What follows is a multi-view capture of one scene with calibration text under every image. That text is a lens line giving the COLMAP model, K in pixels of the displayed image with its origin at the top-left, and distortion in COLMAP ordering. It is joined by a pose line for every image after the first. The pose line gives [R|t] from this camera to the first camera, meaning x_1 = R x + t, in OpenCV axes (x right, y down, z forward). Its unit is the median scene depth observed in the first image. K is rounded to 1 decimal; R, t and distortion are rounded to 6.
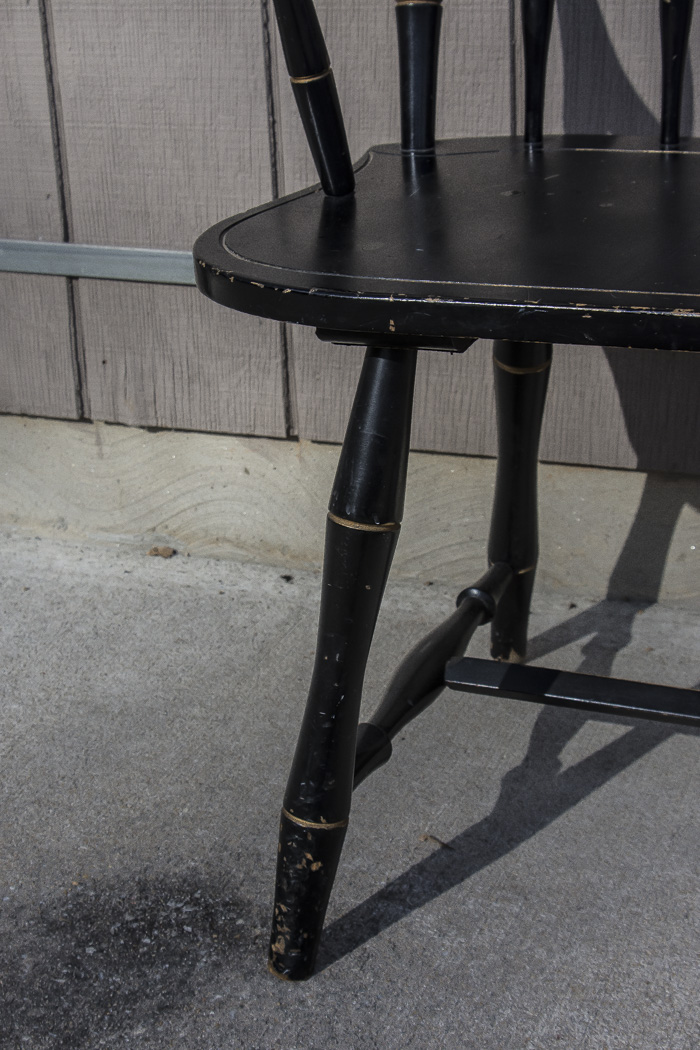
lens RADIAL K [[1792.3, 0, 350.0], [0, 1792.3, 525.0], [0, 0, 1]] dist [-0.043680, 0.234469]
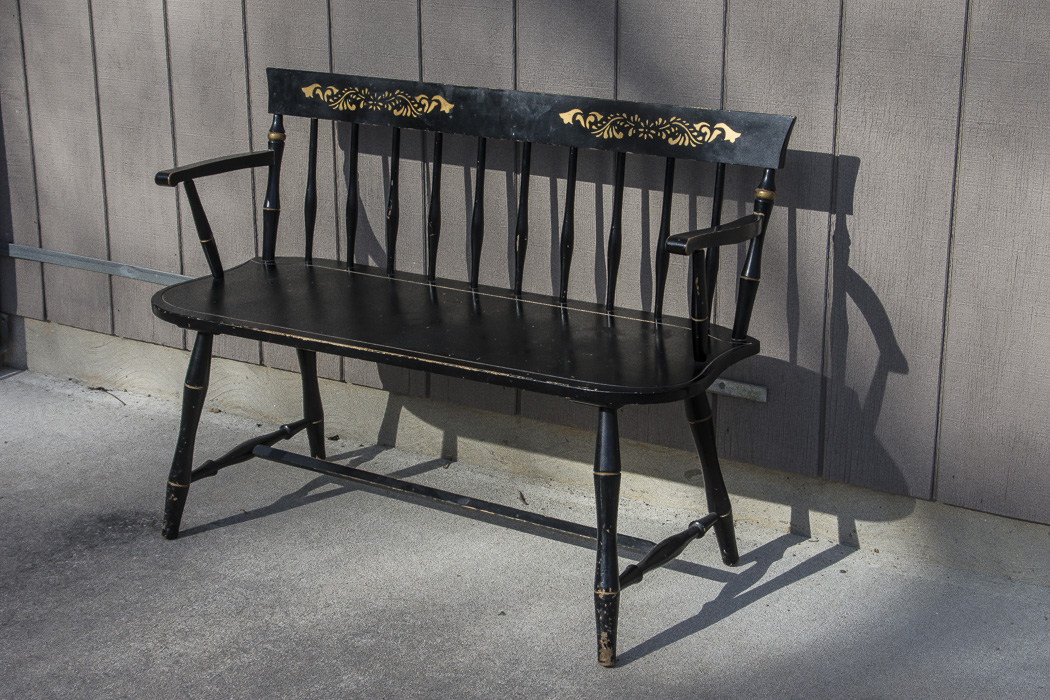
lens RADIAL K [[1792.3, 0, 525.0], [0, 1792.3, 350.0], [0, 0, 1]] dist [-0.043680, 0.234469]
pose [[0.983880, 0.089459, -0.154849, 0.938766], [-0.100707, 0.992700, -0.066375, 0.075407], [0.147781, 0.080899, 0.985706, -1.784025]]
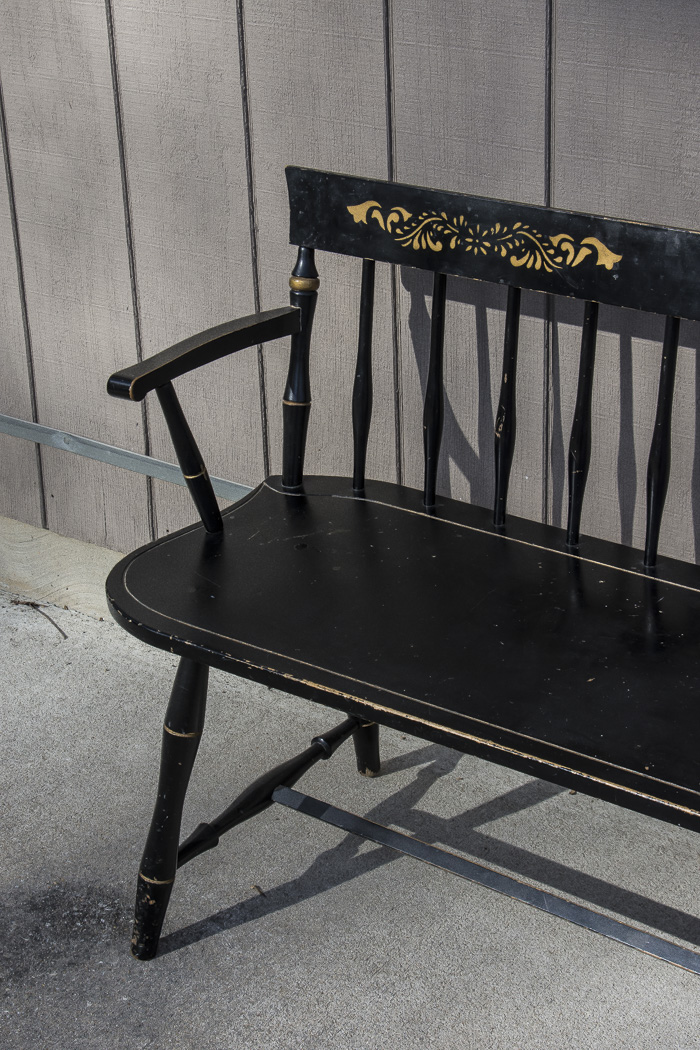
lens RADIAL K [[1972.3, 0, 348.2], [0, 1972.3, 504.1], [0, 0, 1]] dist [0.016693, 0.060201]
pose [[0.969879, 0.111364, -0.216641, 0.534680], [-0.097255, 0.992447, 0.074767, -0.363965], [0.223331, -0.051445, 0.973384, -0.858988]]
